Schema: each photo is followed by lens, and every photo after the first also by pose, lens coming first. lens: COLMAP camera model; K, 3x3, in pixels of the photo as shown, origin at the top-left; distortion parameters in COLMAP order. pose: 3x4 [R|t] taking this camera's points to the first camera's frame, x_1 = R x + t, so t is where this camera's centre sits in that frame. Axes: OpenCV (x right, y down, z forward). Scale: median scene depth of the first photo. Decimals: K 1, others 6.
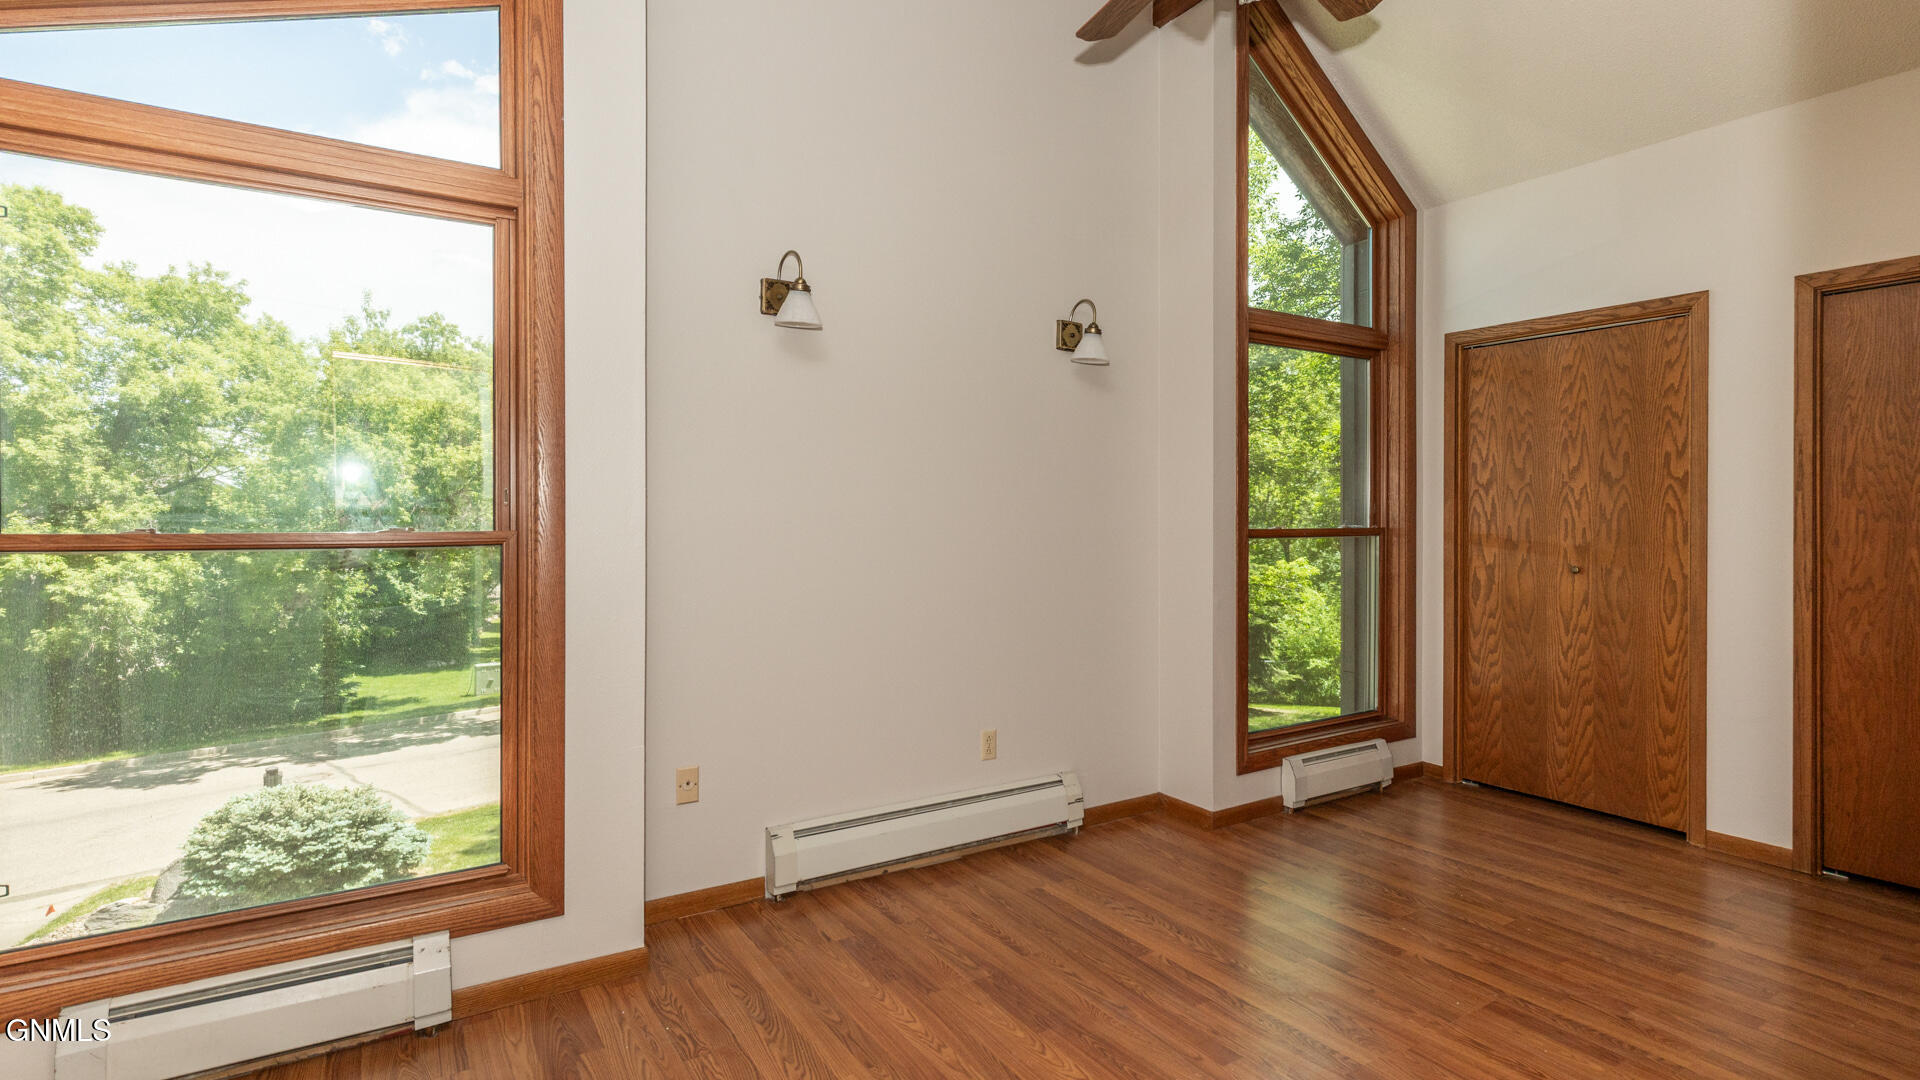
lens RADIAL K [[928.4, 0, 967.9], [0, 928.4, 528.3], [0, 0, 1]] dist [-0.002623, 0.000366]
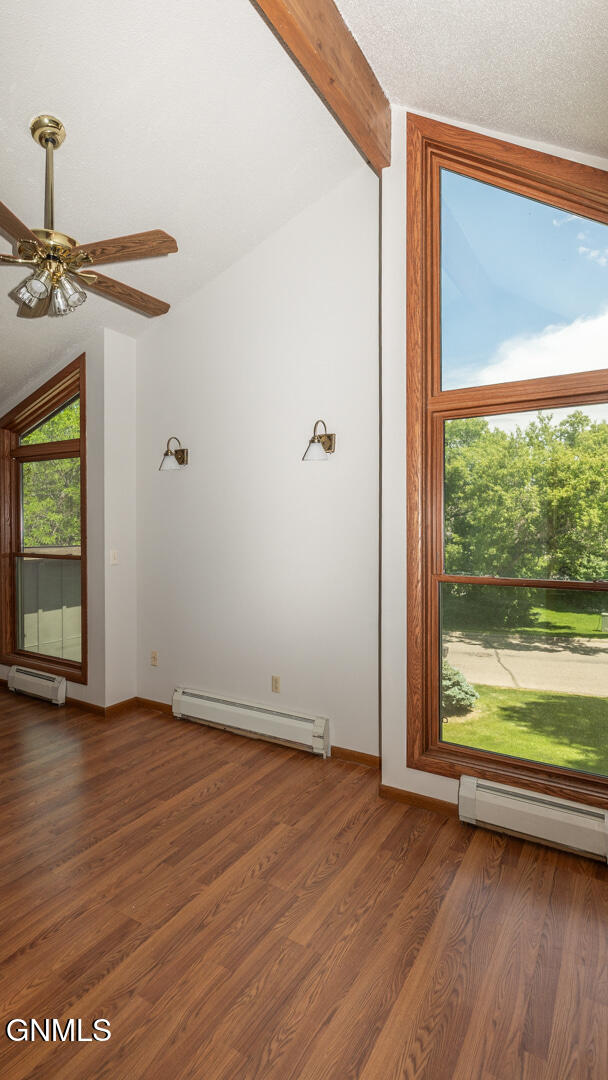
lens RADIAL K [[543.1, 0, 304.8], [0, 543.1, 524.2], [0, 0, 1]] dist [0.001787, 0.000499]
pose [[0.434960, 0.003790, -0.900442, 1.015467], [-0.010364, 0.999946, -0.000798, -0.076483], [0.900390, 0.009680, 0.434976, 0.608305]]
